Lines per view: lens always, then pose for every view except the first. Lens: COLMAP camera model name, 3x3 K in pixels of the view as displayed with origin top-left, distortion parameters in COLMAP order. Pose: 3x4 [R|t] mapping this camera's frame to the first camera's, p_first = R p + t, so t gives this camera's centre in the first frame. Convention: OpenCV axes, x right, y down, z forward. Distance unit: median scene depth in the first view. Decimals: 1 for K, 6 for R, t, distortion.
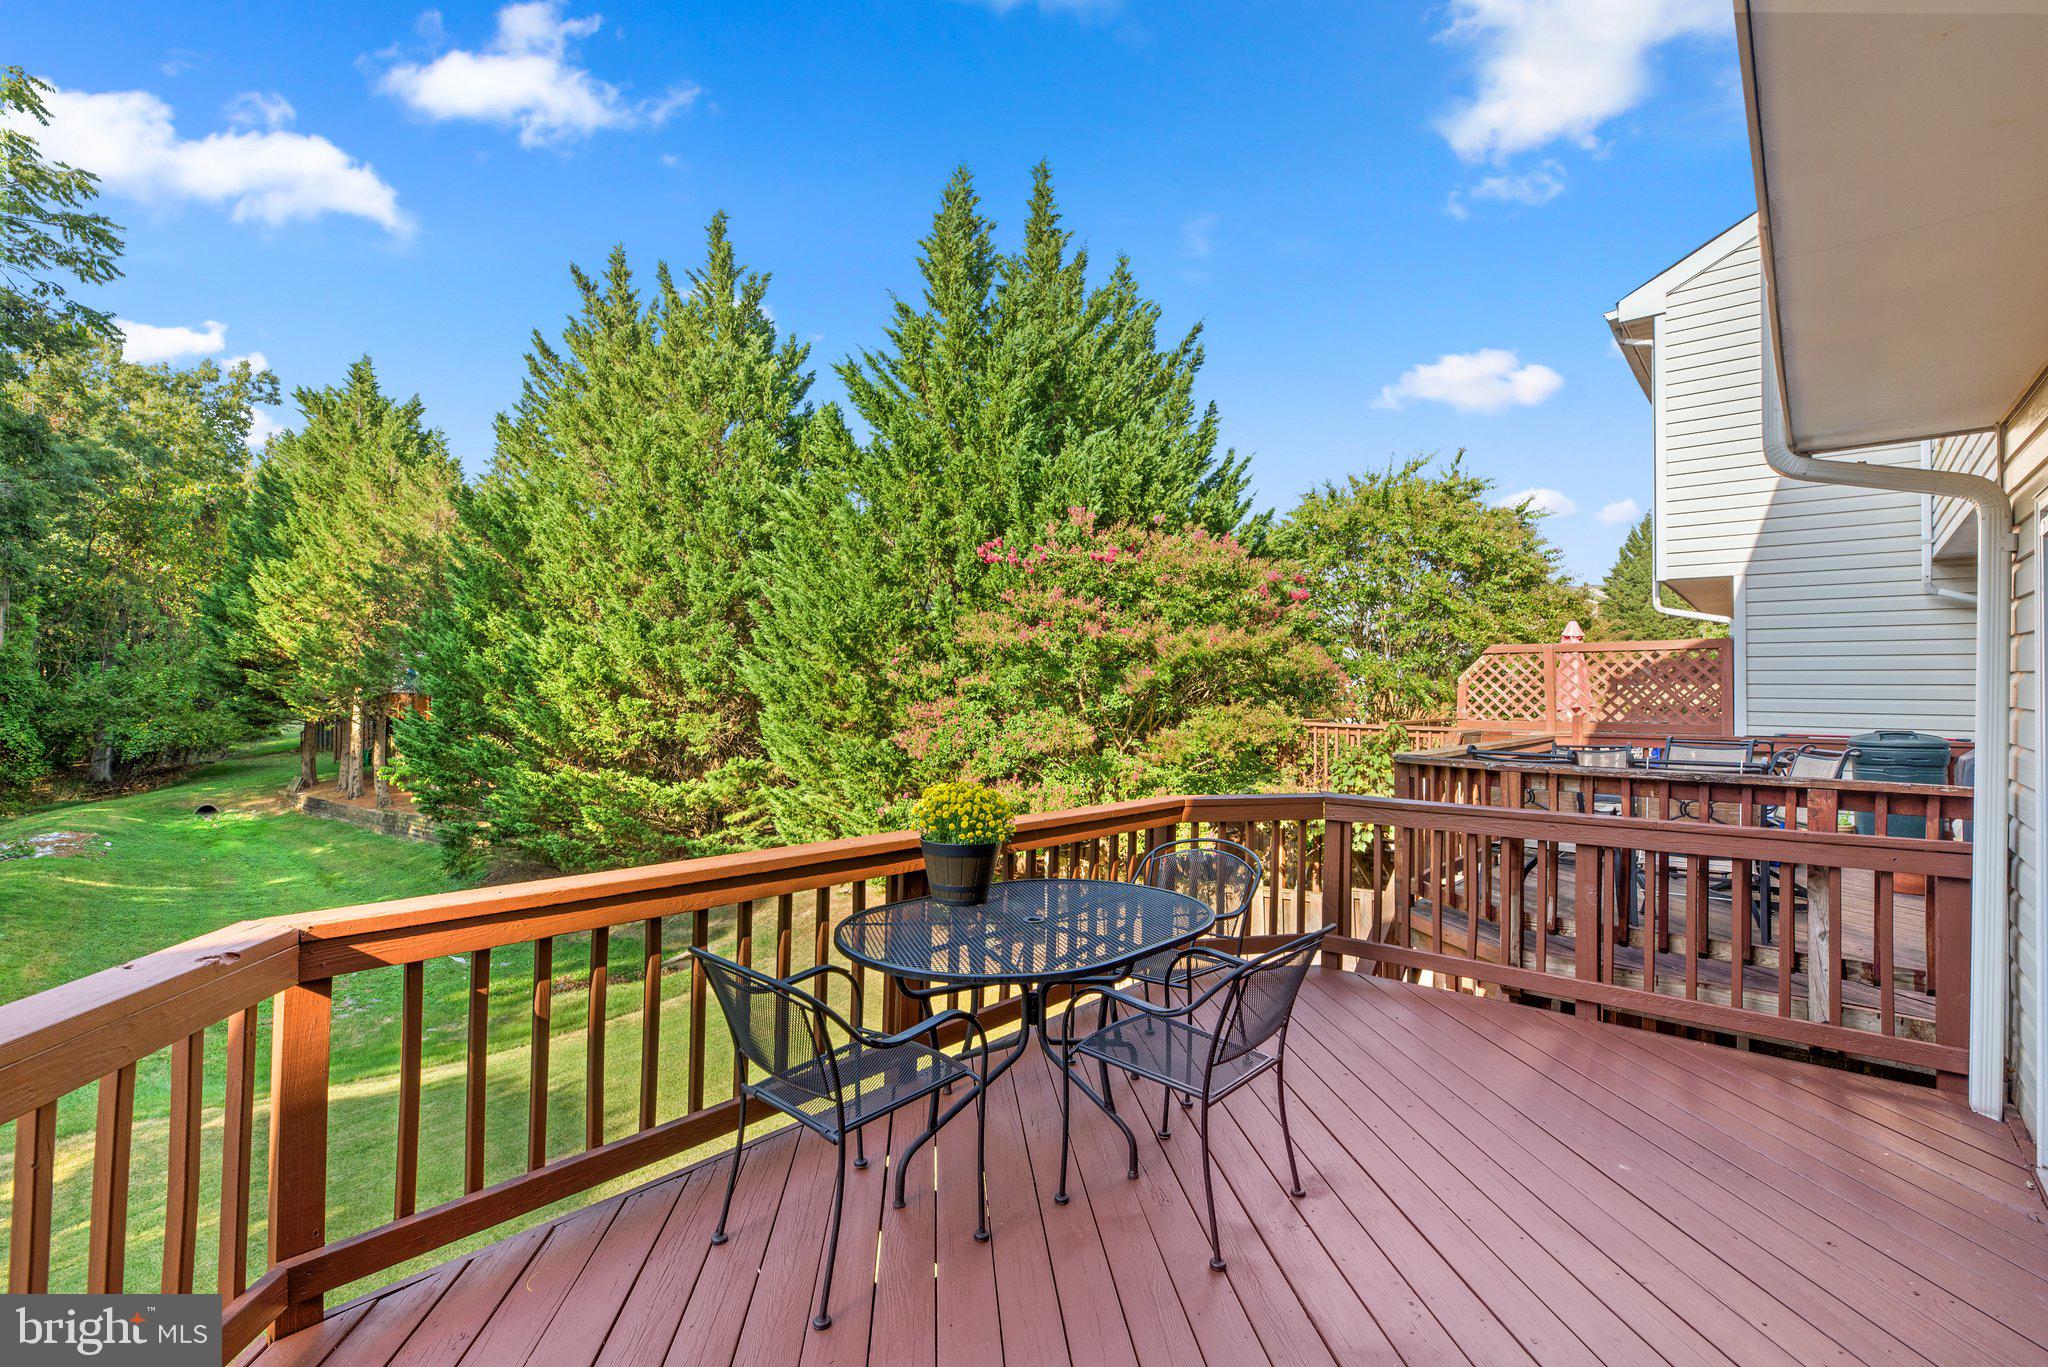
lens RADIAL K [[919.6, 0, 1037.5], [0, 919.6, 696.2], [0, 0, 1]] dist [0.001673, 0.000055]
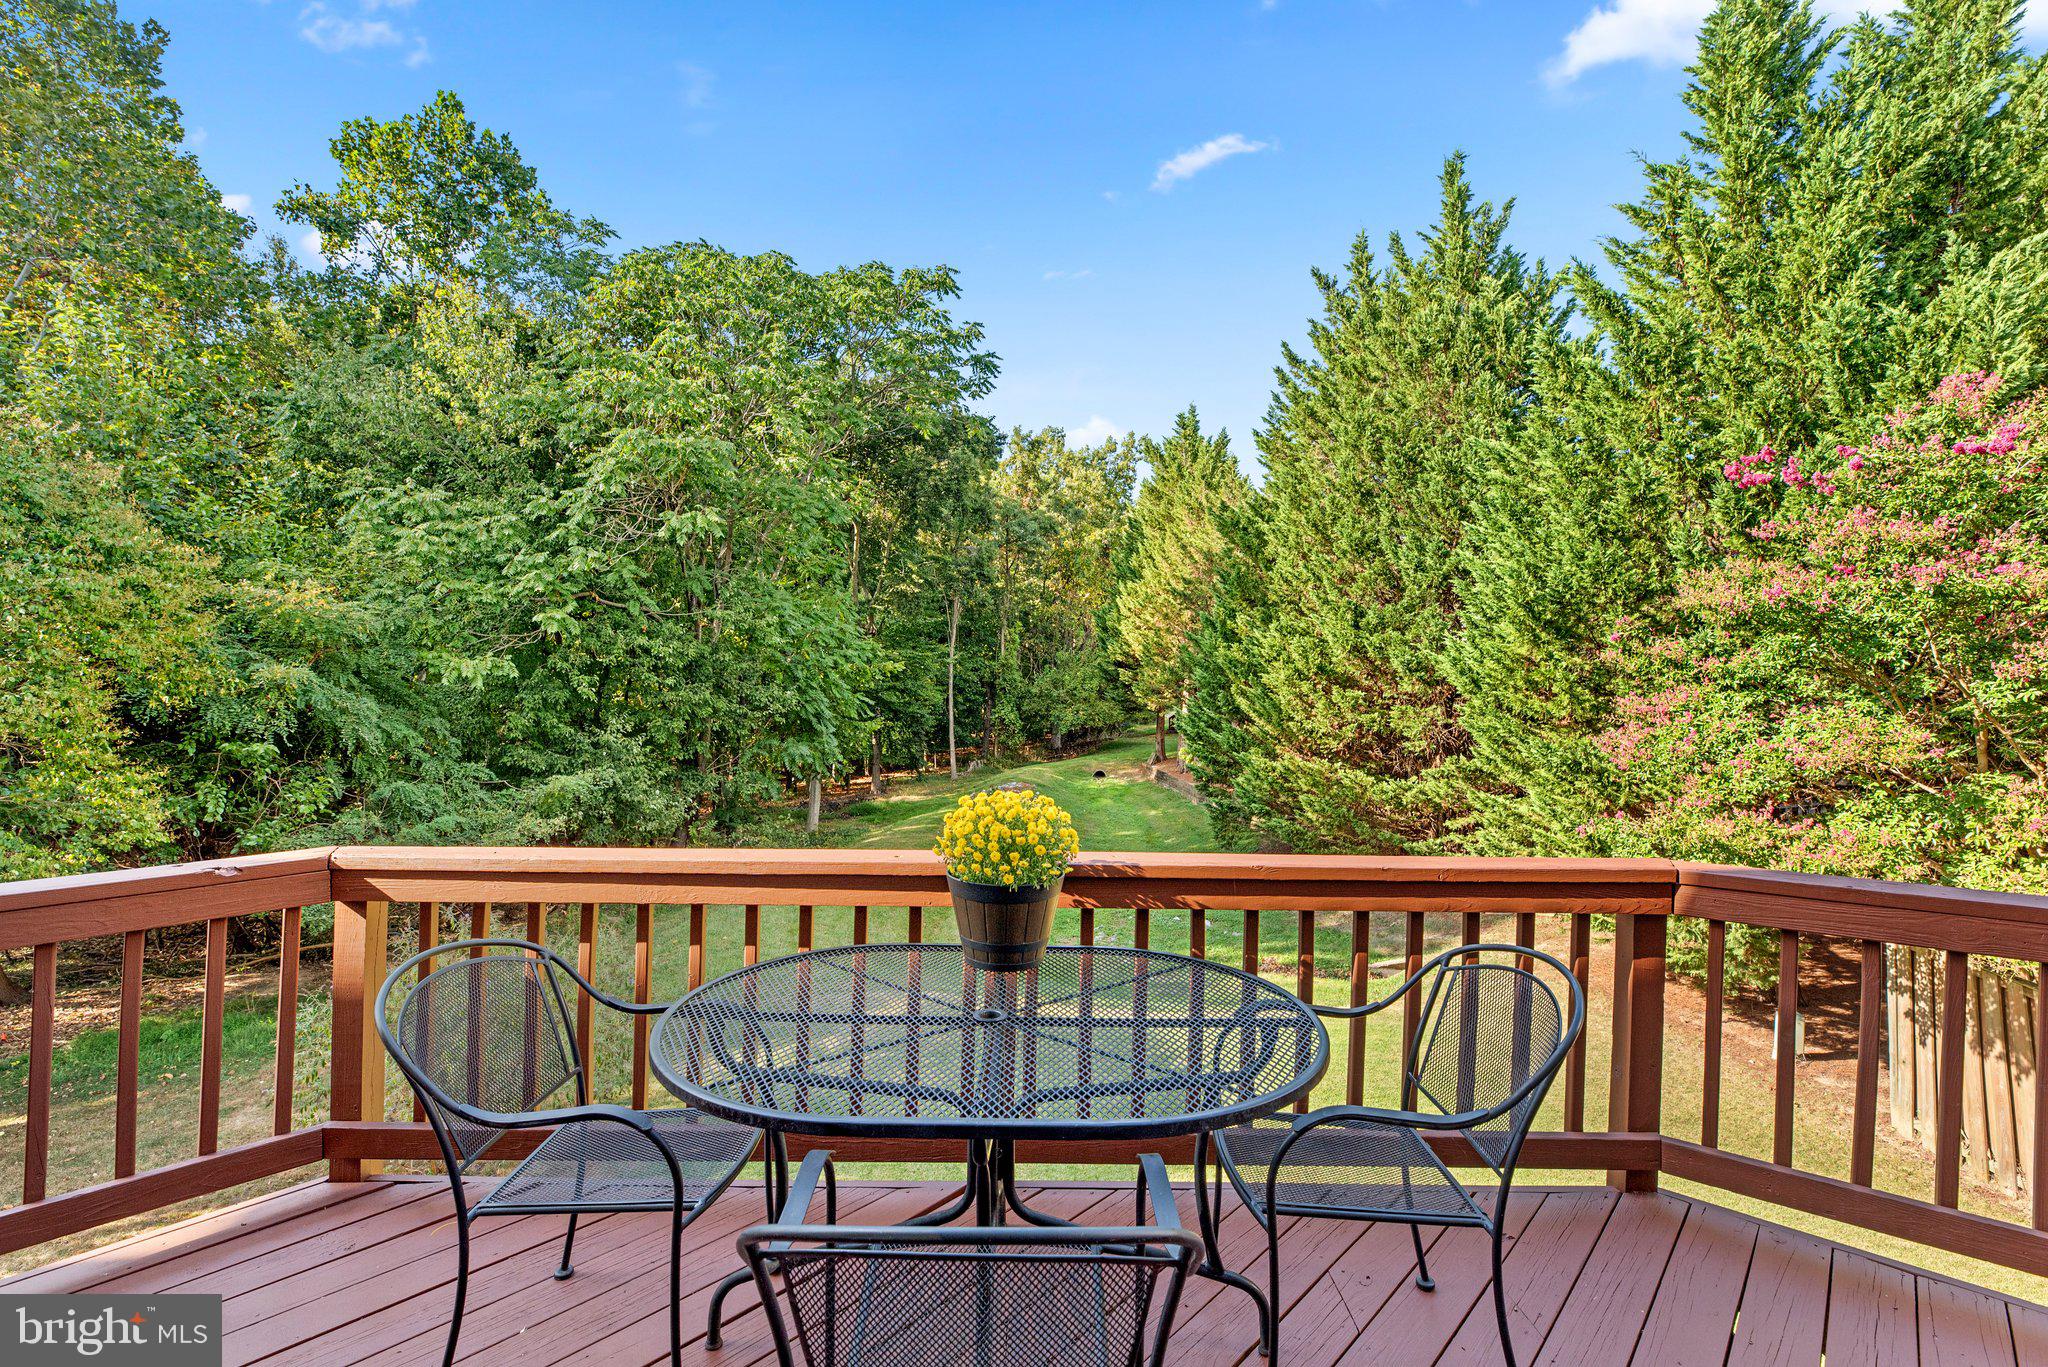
lens RADIAL K [[919.6, 0, 1021.4], [0, 919.6, 691.5], [0, 0, 1]] dist [0.001673, 0.000055]
pose [[0.644989, 0.000712, -0.764191, 0.081862], [0.000797, 0.999998, 0.001603, 0.002765], [0.764191, -0.001643, 0.644988, 0.098702]]
